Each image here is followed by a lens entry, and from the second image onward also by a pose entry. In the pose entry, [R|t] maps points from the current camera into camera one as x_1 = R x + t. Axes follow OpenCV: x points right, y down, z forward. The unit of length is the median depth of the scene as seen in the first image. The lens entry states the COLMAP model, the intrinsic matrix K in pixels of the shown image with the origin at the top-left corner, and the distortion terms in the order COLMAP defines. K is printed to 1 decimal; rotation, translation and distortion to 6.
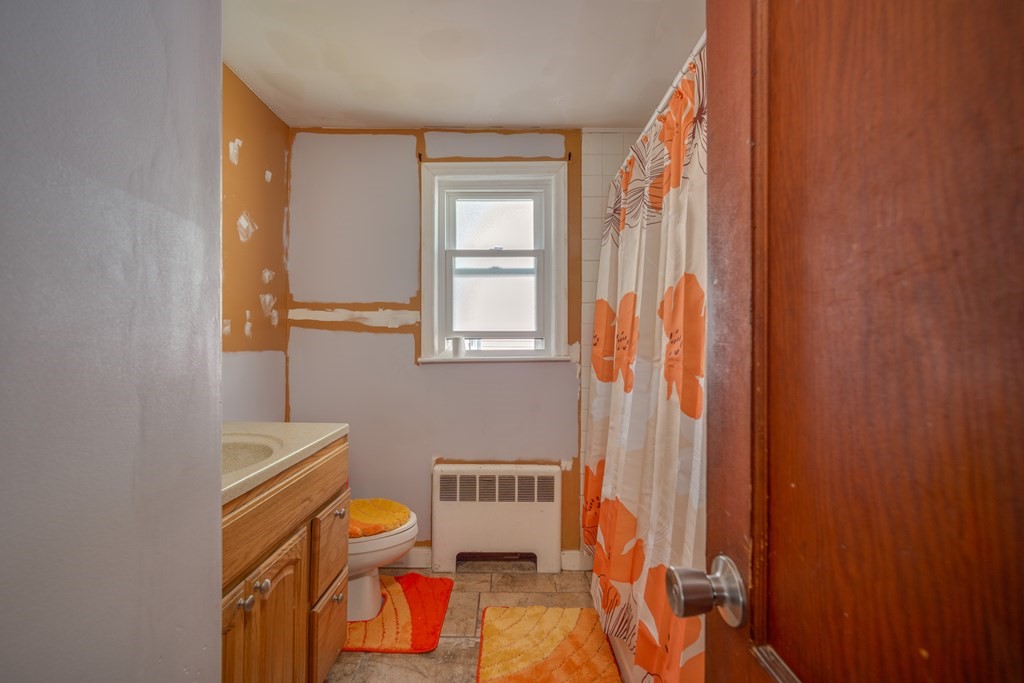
lens RADIAL K [[454.2, 0, 507.3], [0, 454.2, 316.9], [0, 0, 1]] dist [-0.000089, 0.001092]
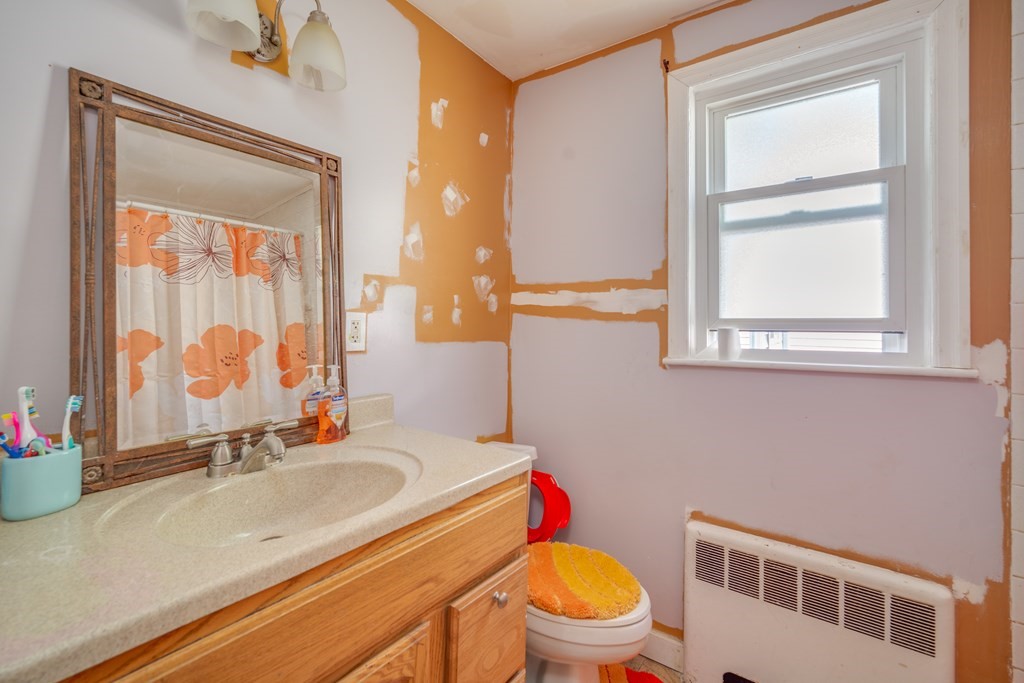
lens RADIAL K [[454.2, 0, 507.3], [0, 454.2, 316.9], [0, 0, 1]] dist [-0.000089, 0.001092]
pose [[0.810155, -0.002926, -0.586209, 0.014914], [0.019365, 0.999575, 0.021774, 0.009230], [0.585896, -0.028992, 0.809867, 0.306028]]
